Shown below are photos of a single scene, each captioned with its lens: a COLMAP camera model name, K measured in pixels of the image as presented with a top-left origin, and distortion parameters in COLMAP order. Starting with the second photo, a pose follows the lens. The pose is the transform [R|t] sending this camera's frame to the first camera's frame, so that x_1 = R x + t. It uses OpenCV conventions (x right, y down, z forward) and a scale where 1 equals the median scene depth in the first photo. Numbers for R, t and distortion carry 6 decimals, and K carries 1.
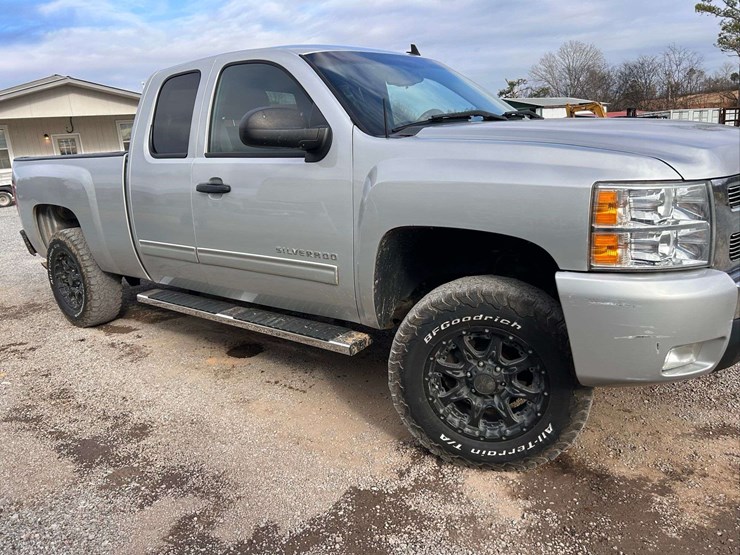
lens RADIAL K [[557.2, 0, 371.4], [0, 557.2, 279.6], [0, 0, 1]] dist [0.053273, -0.059277]
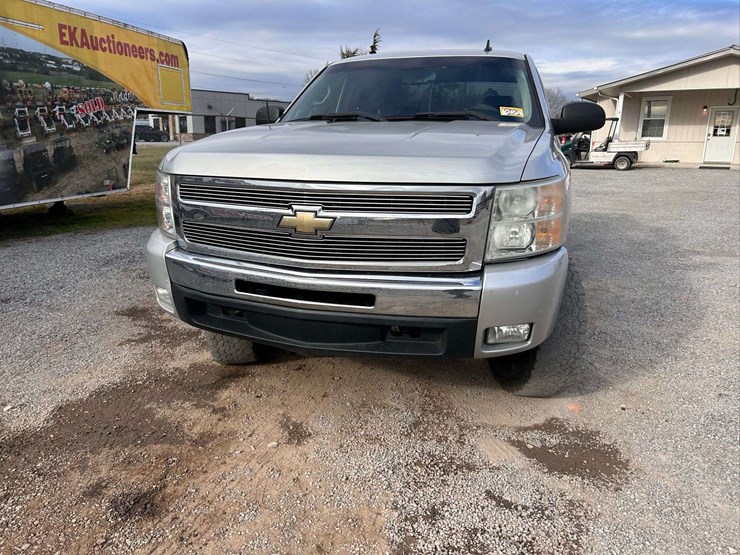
lens RADIAL K [[557.2, 0, 371.4], [0, 557.2, 279.6], [0, 0, 1]] dist [0.053273, -0.059277]
pose [[0.375928, 0.303743, -0.875453, 1.275909], [-0.255352, 0.942130, 0.217226, -0.222116], [0.890771, 0.141888, 0.431735, 0.541254]]
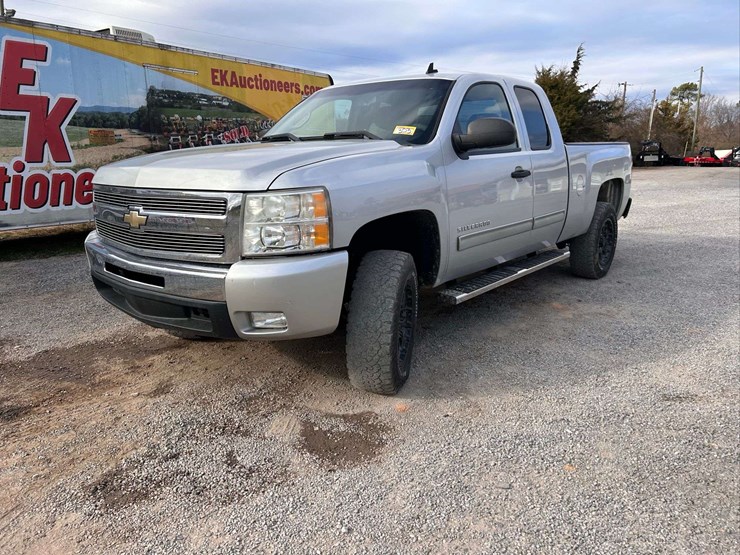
lens RADIAL K [[553.0, 0, 370.4], [0, 553.0, 276.5], [0, 0, 1]] dist [0.055932, -0.061428]
pose [[0.006273, 0.284194, -0.958746, 1.524050], [-0.233331, 0.932716, 0.274951, -0.378531], [0.972377, 0.221981, 0.072162, 1.124040]]
